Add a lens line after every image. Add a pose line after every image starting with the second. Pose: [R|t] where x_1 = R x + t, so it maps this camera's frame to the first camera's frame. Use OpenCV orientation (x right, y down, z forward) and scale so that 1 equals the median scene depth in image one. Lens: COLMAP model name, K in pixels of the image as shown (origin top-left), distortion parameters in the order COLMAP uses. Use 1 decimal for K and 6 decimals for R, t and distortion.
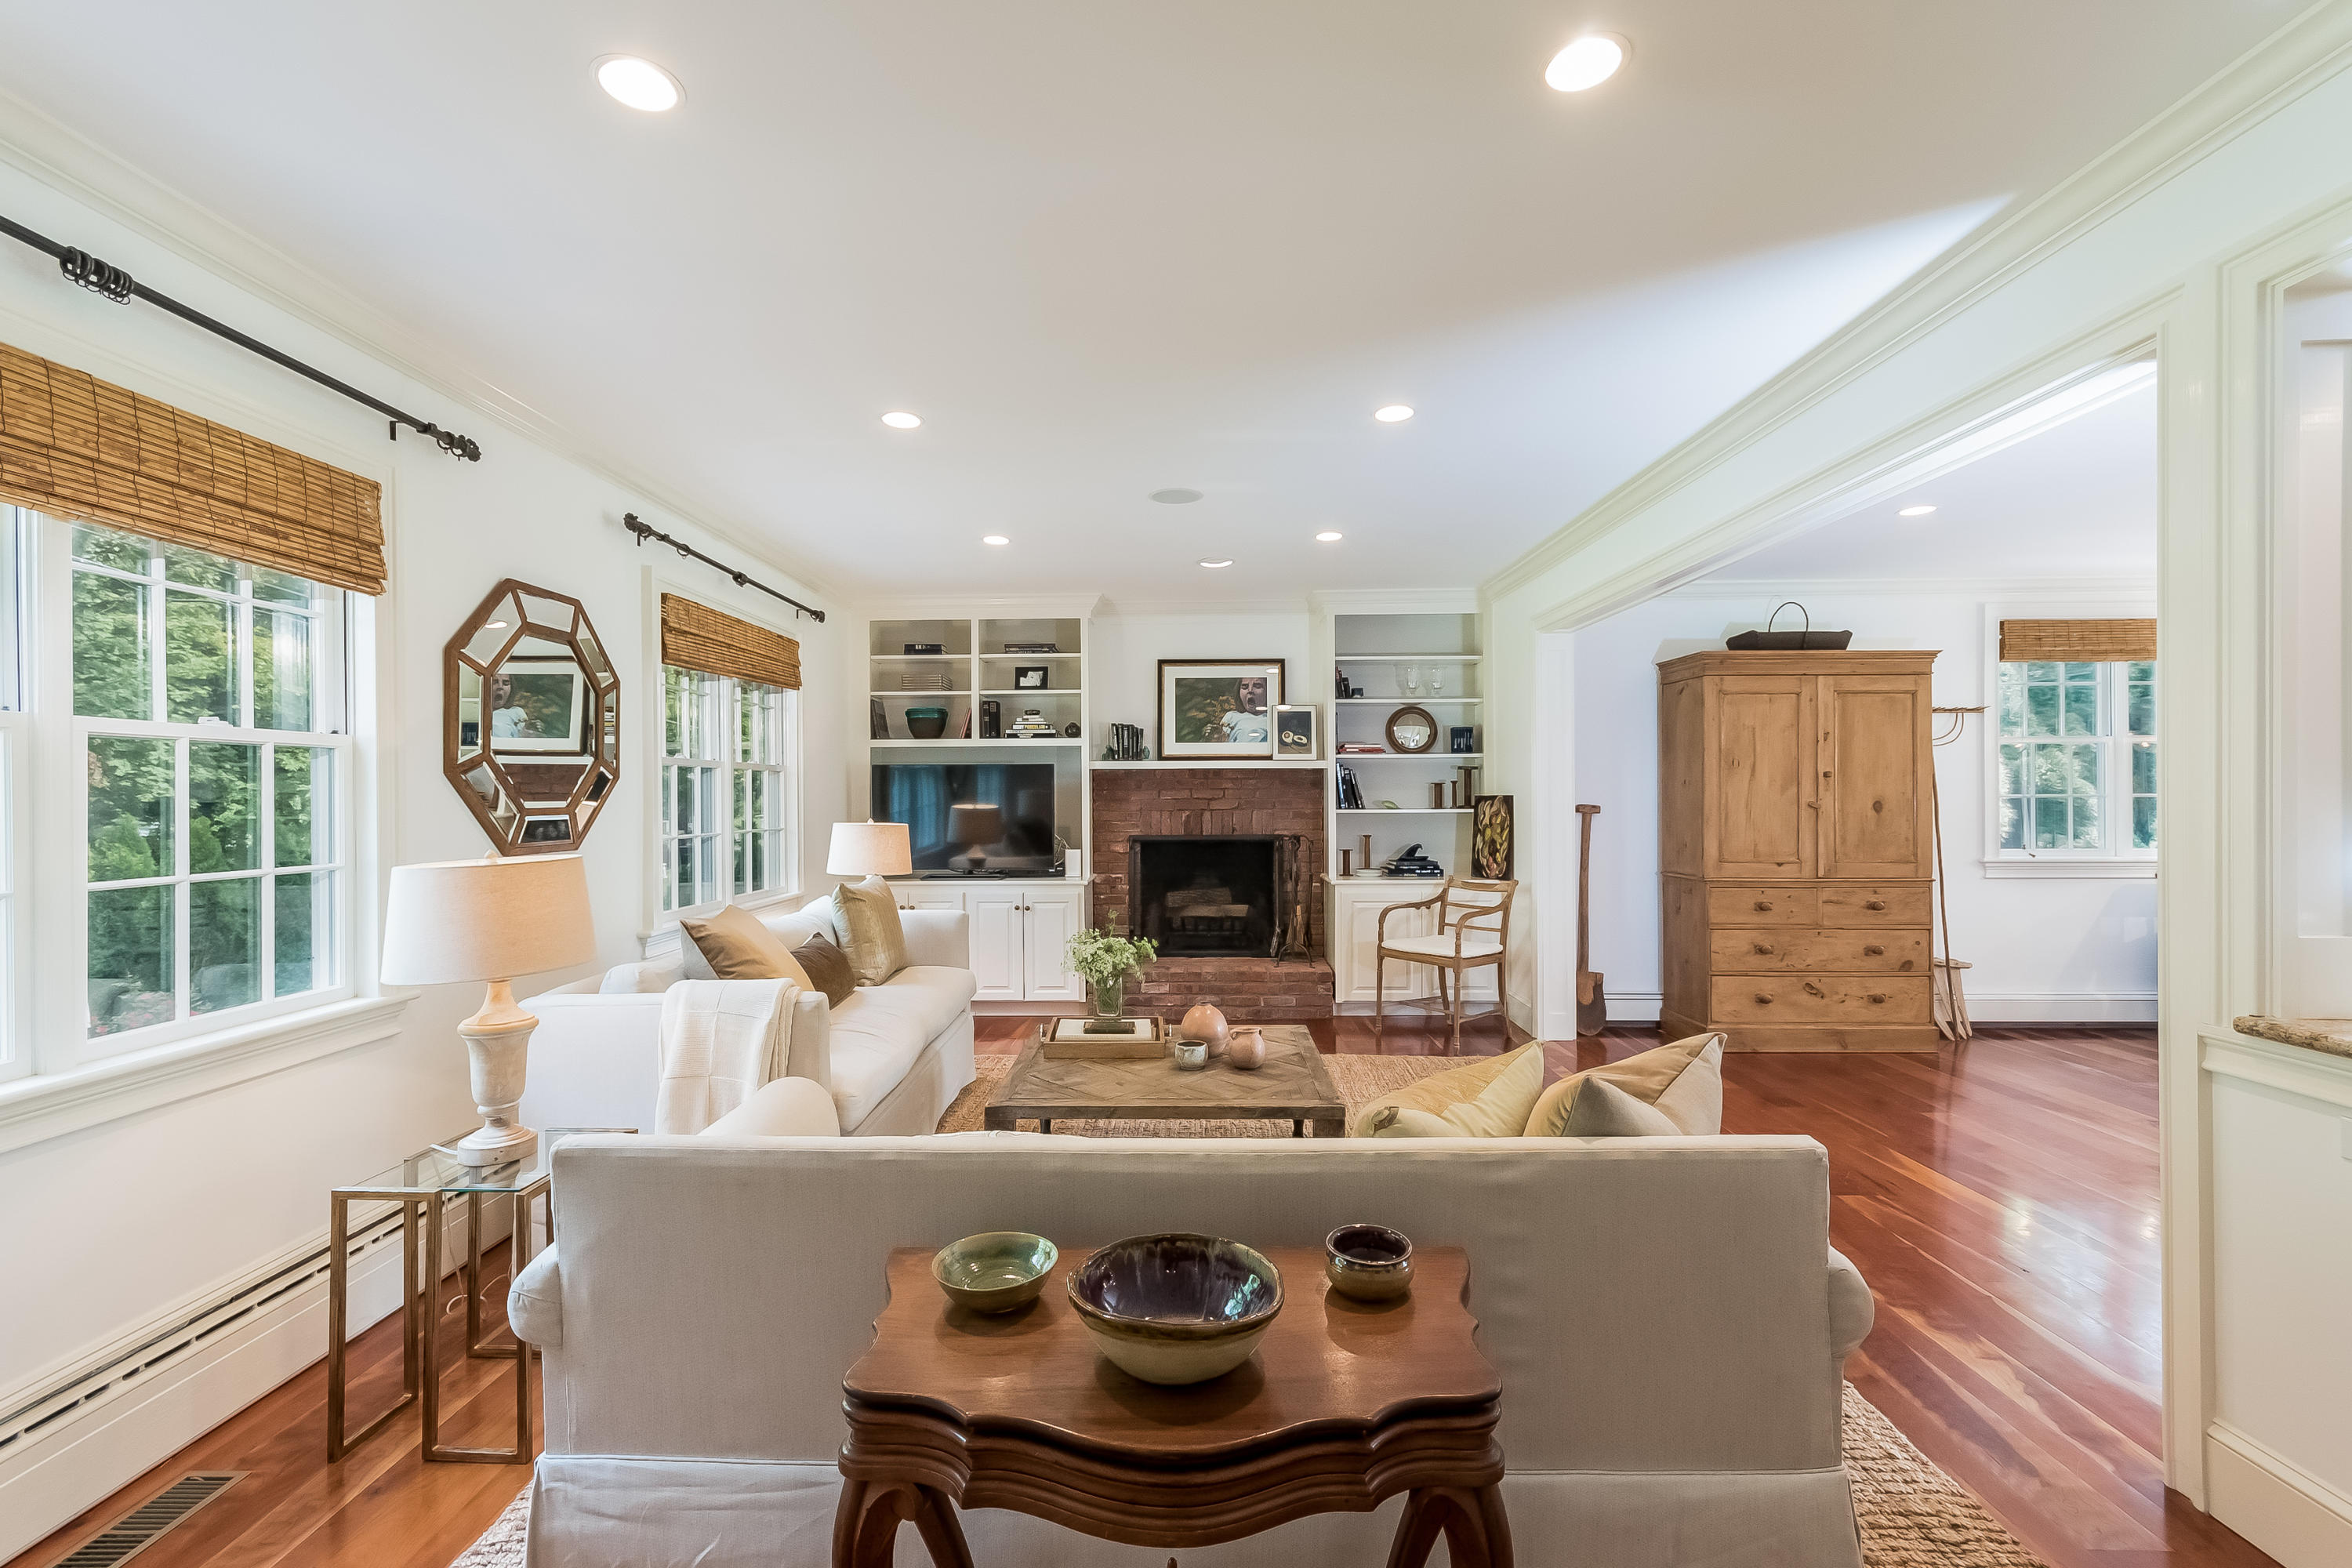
lens RADIAL K [[1037.2, 0, 1163.8], [0, 1037.2, 794.3], [0, 0, 1]] dist [0.003828, -0.000194]
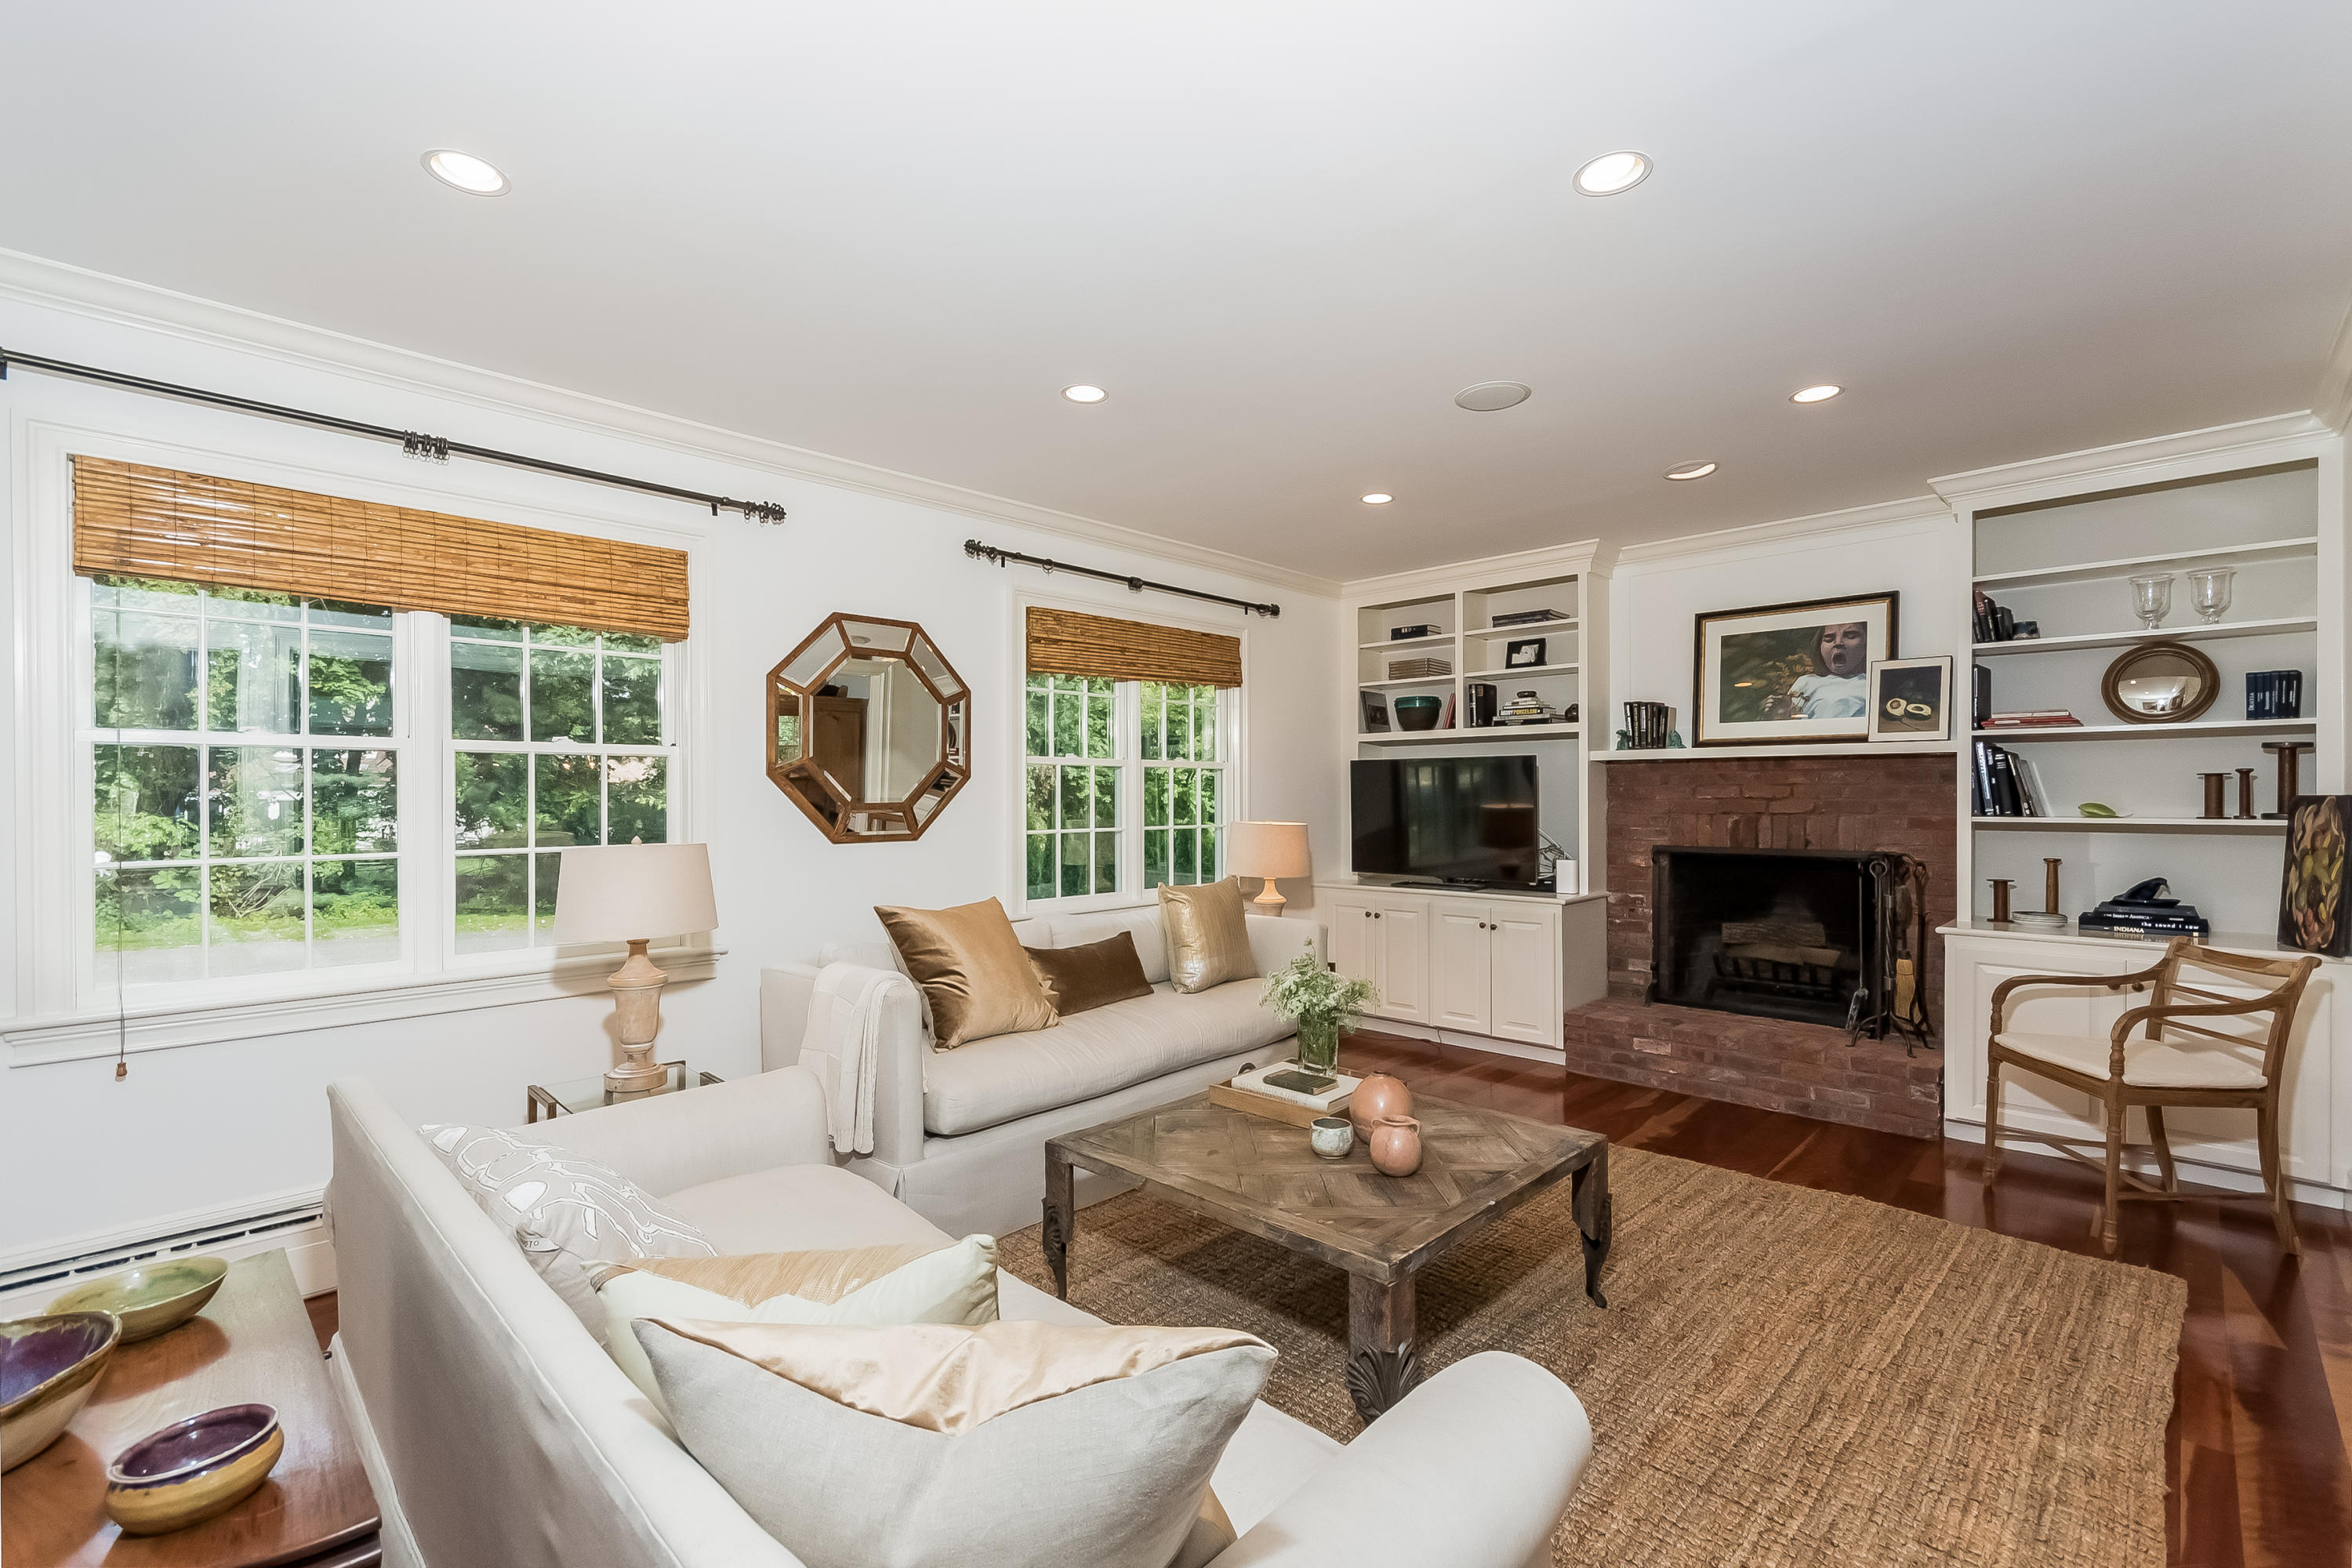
lens RADIAL K [[1037.2, 0, 1163.8], [0, 1037.2, 794.3], [0, 0, 1]] dist [0.003828, -0.000194]
pose [[0.732652, 0.003265, -0.680595, 0.231534], [-0.001170, 0.999993, 0.003538, -0.000628], [0.680602, -0.001796, 0.732651, 0.186940]]
